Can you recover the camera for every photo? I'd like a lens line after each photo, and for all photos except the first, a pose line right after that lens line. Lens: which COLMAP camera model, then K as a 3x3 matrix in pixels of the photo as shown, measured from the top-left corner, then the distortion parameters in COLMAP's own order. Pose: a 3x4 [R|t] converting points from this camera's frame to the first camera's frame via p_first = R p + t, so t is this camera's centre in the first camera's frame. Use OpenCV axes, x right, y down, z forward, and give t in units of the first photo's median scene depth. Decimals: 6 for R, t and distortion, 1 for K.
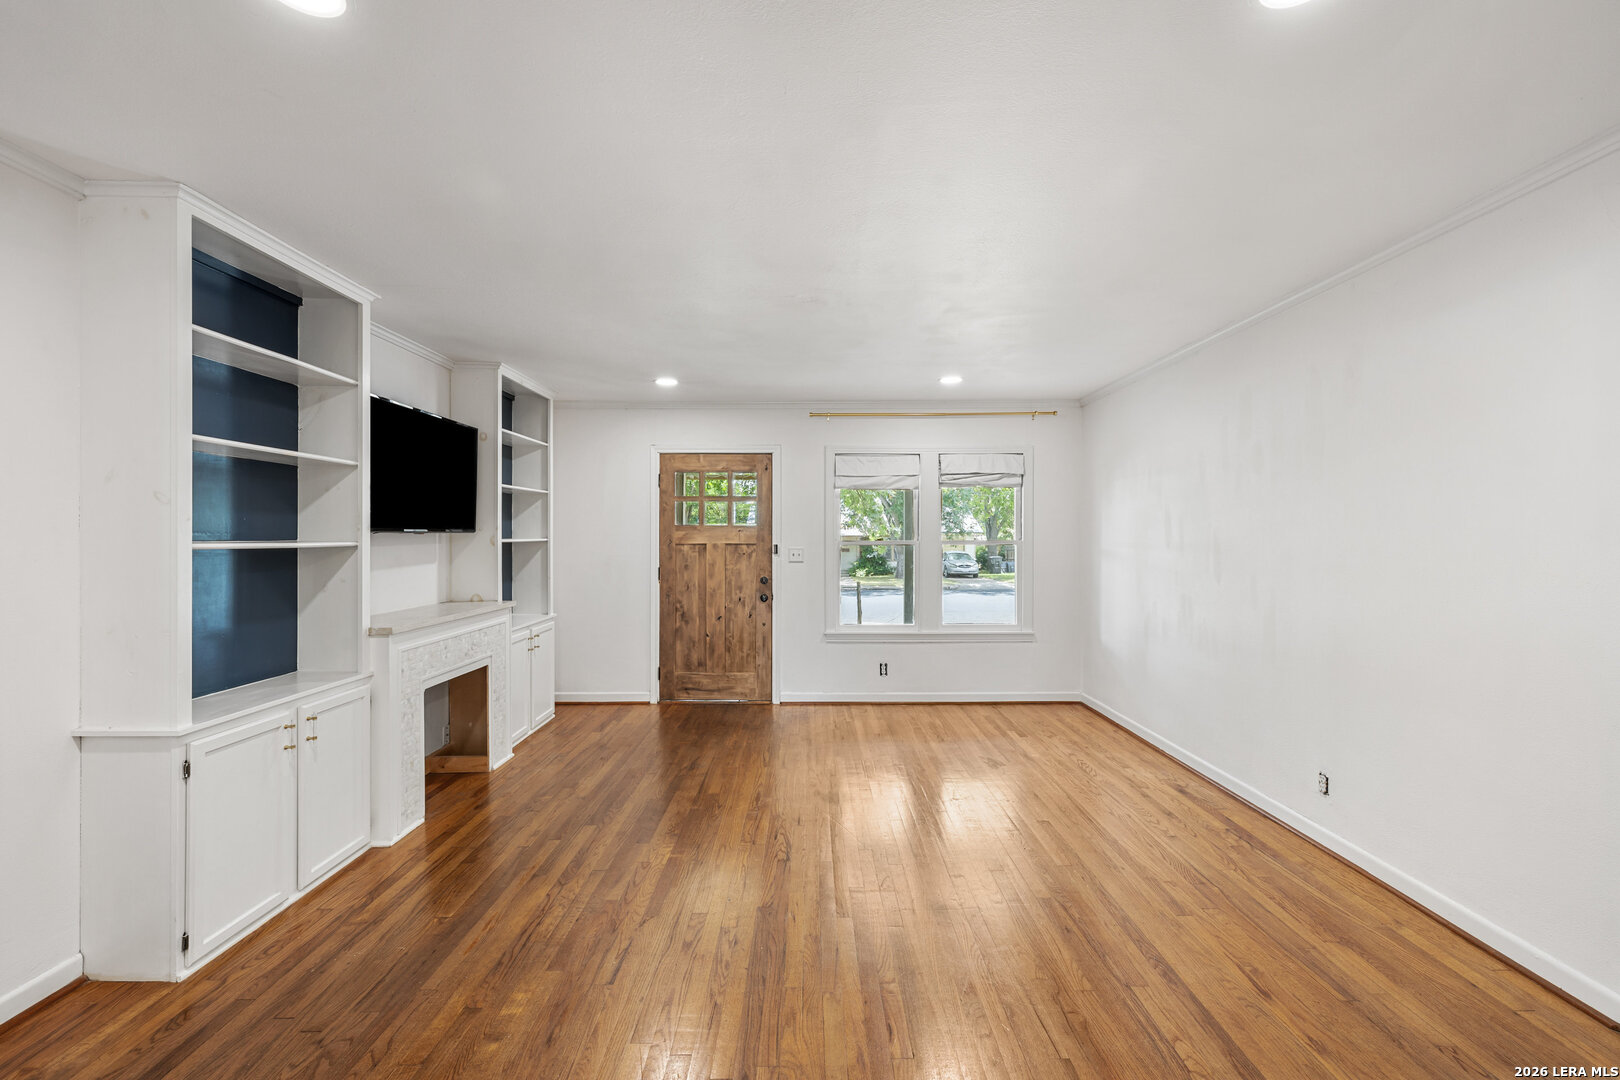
lens RADIAL K [[680.1, 0, 807.6], [0, 680.1, 538.7], [0, 0, 1]] dist [0.001478, 0.000299]
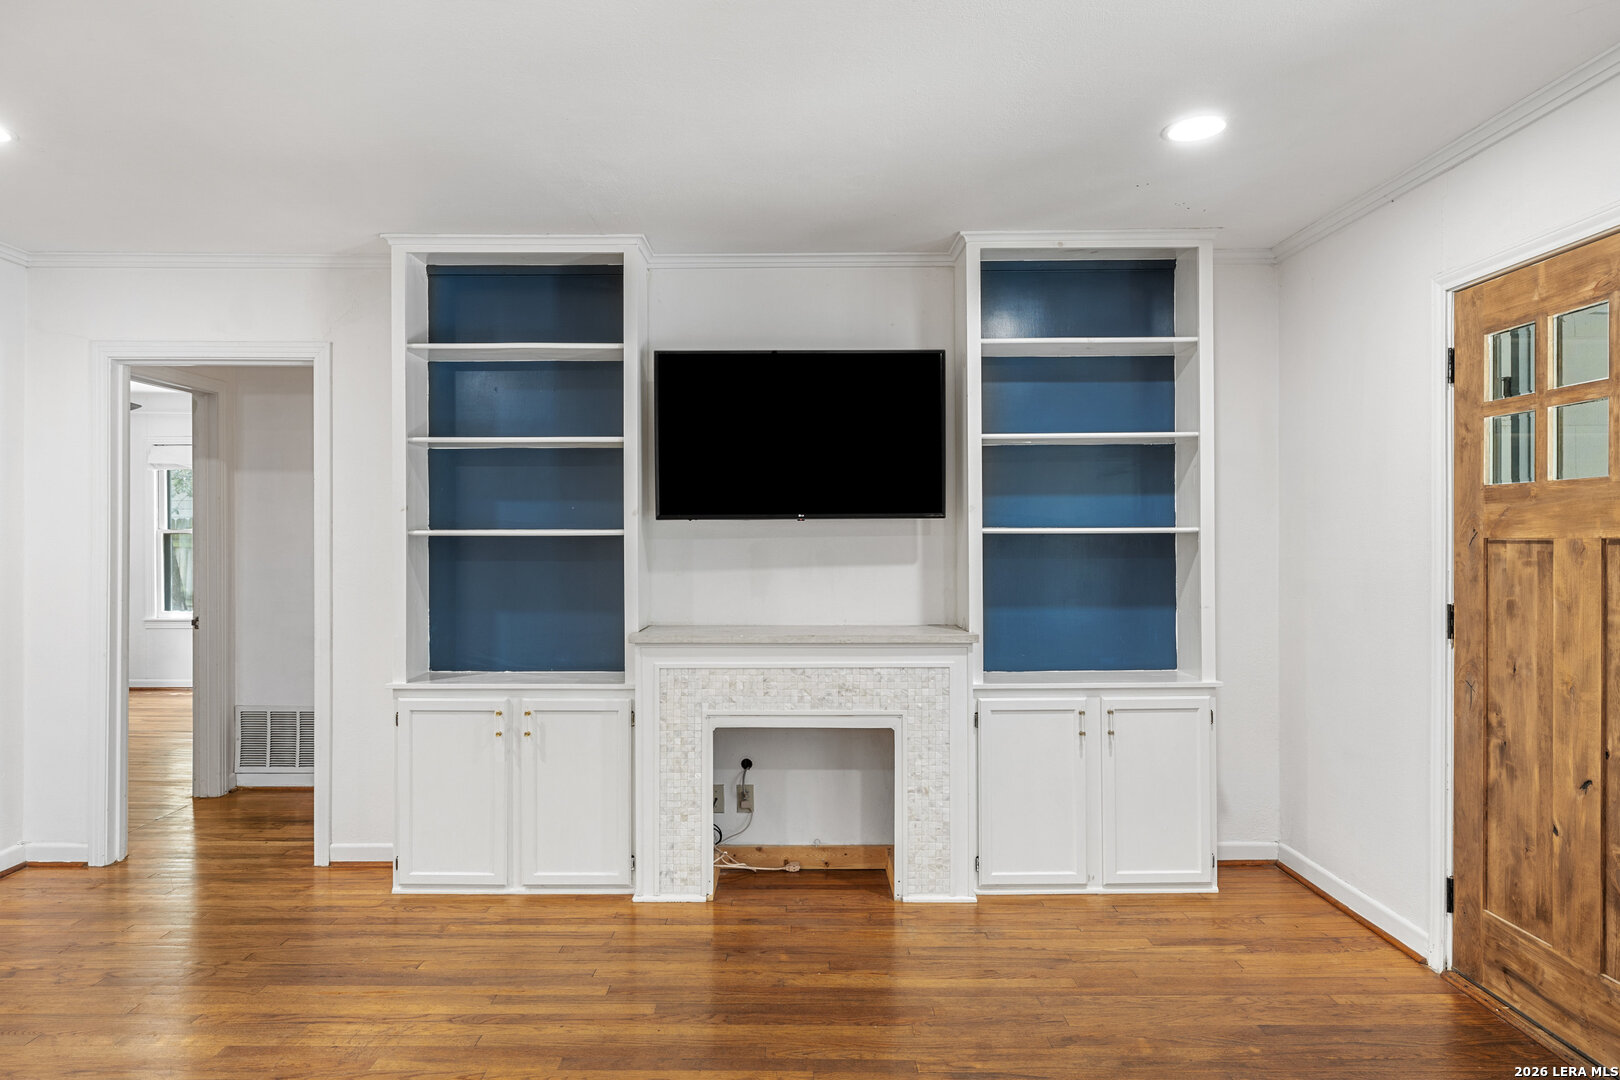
lens RADIAL K [[976.3, 0, 793.0], [0, 976.3, 534.3], [0, 0, 1]] dist [-0.001186, 0.001233]
pose [[-0.000201, -0.003075, -0.999995, 0.384477], [-0.001569, 0.999994, -0.003074, 0.008738], [0.999999, 0.001569, -0.000206, 0.811934]]
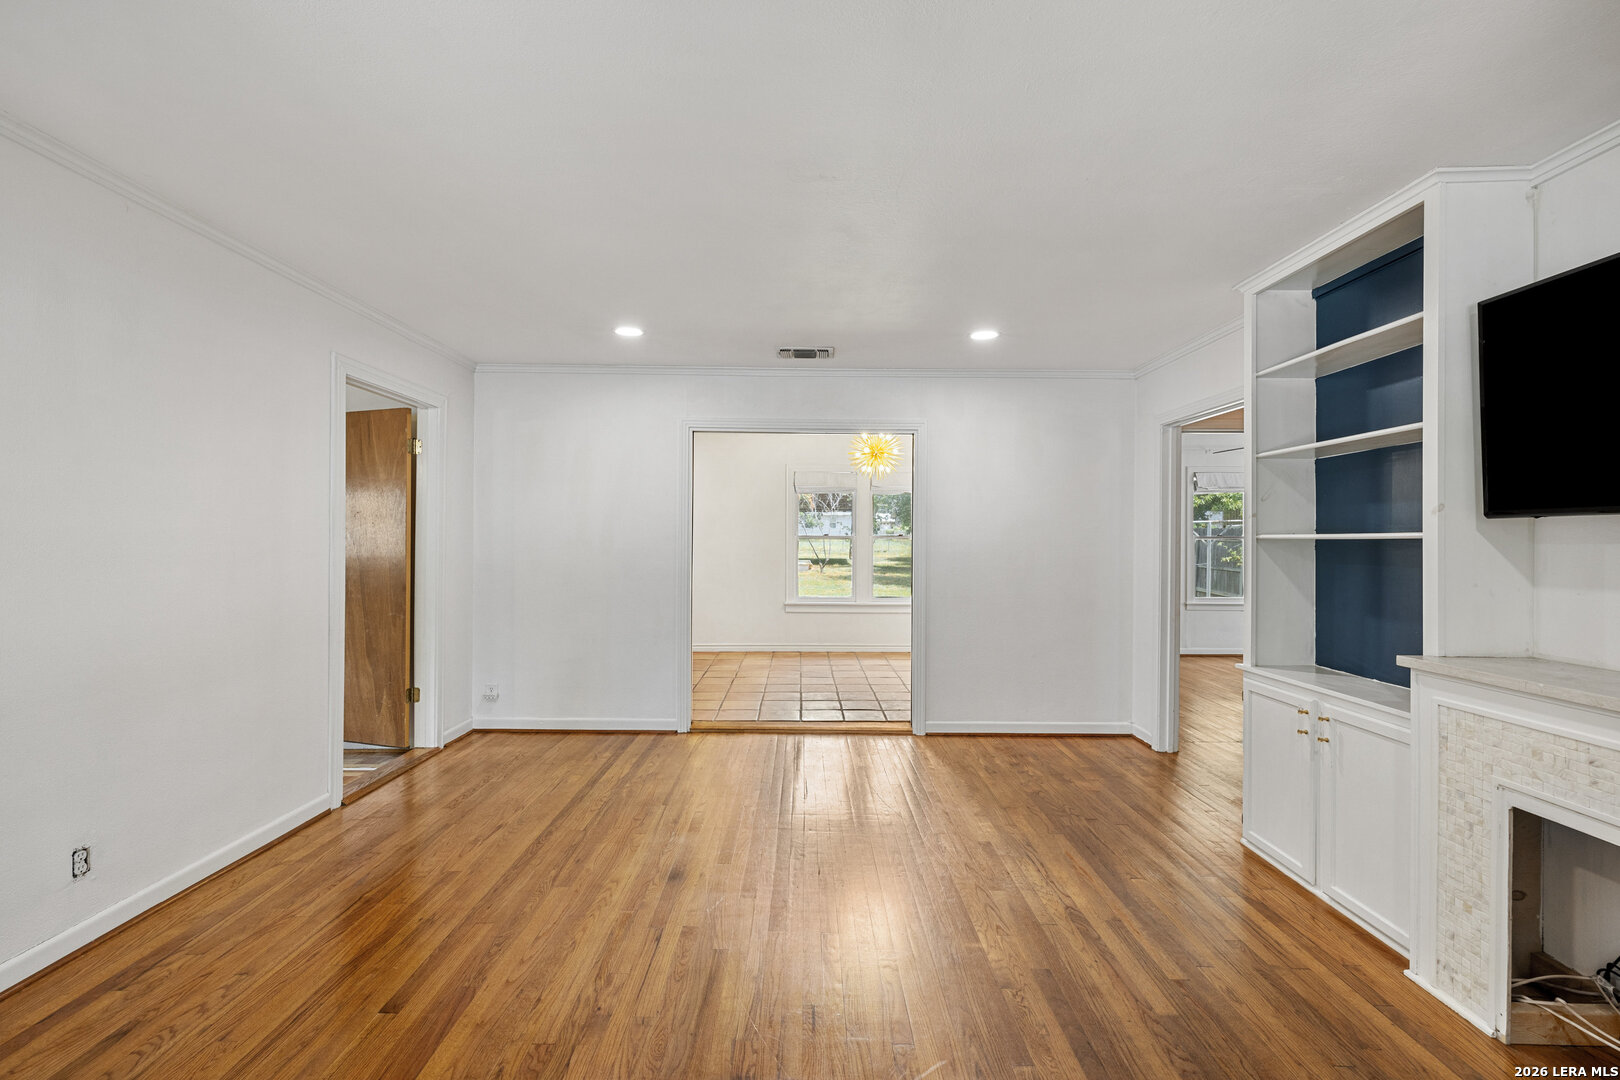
lens RADIAL K [[680.1, 0, 807.6], [0, 680.1, 538.7], [0, 0, 1]] dist [0.001478, 0.000299]
pose [[-0.999968, -0.005936, -0.005432, -0.001396], [-0.005933, 0.999982, -0.000602, 0.010388], [0.005436, -0.000569, -0.999985, 1.148549]]
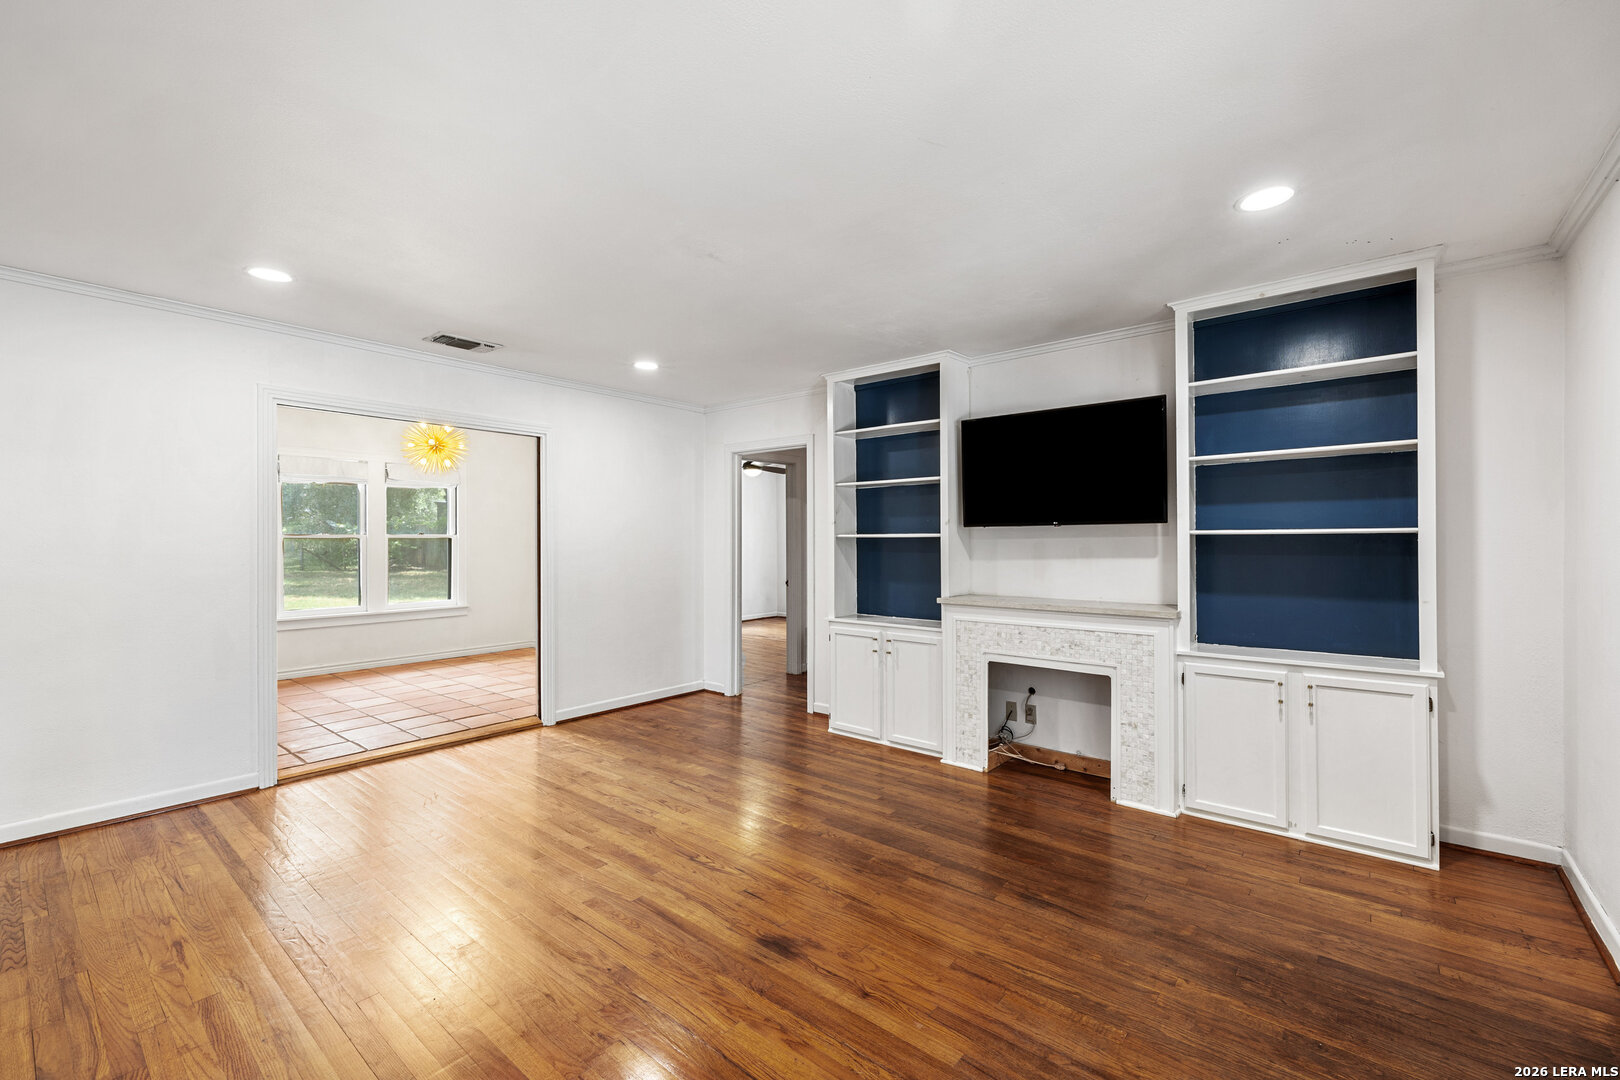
lens RADIAL K [[680.1, 0, 807.6], [0, 680.1, 538.7], [0, 0, 1]] dist [0.001478, 0.000299]
pose [[-0.639899, 0.000435, -0.768459, 0.393116], [0.000219, 1.000000, 0.000384, 0.009416], [0.768459, 0.000078, -0.639899, 1.124923]]
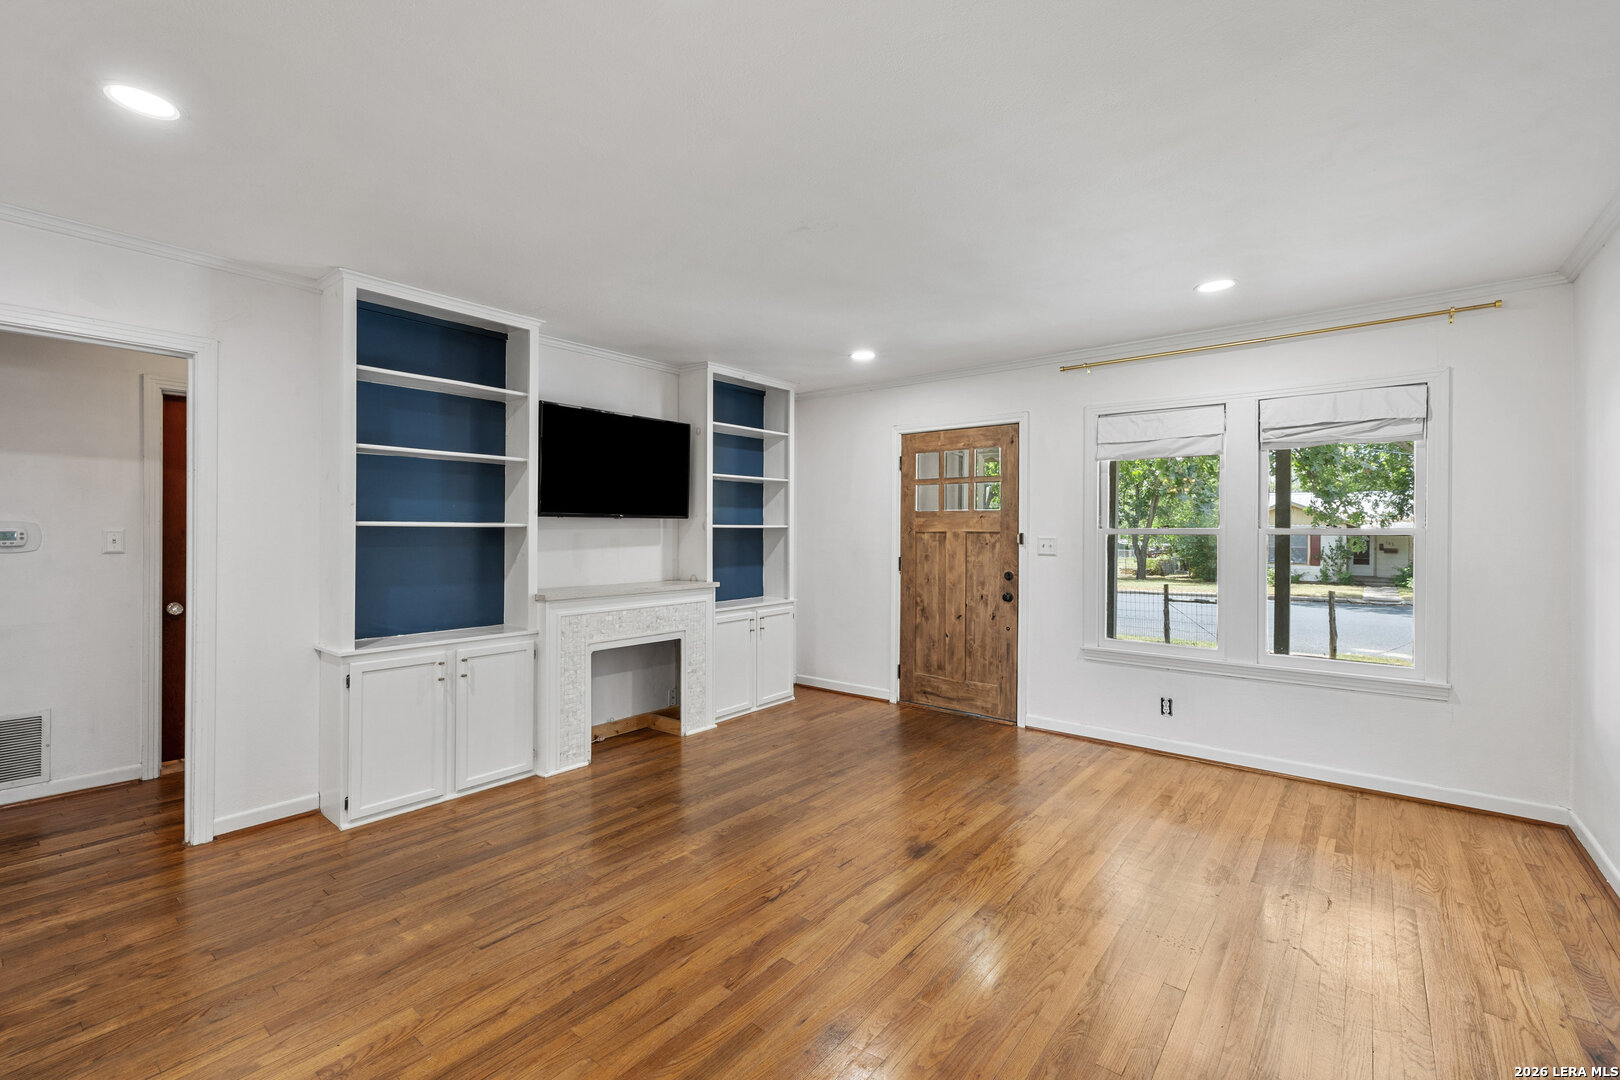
lens RADIAL K [[691.2, 0, 803.5], [0, 691.2, 529.4], [0, 0, 1]] dist [0.001117, 0.000169]
pose [[0.774695, 0.002072, -0.632332, 0.347390], [-0.005976, 0.999974, -0.004044, 0.011473], [0.632307, 0.006912, 0.774687, 0.232547]]
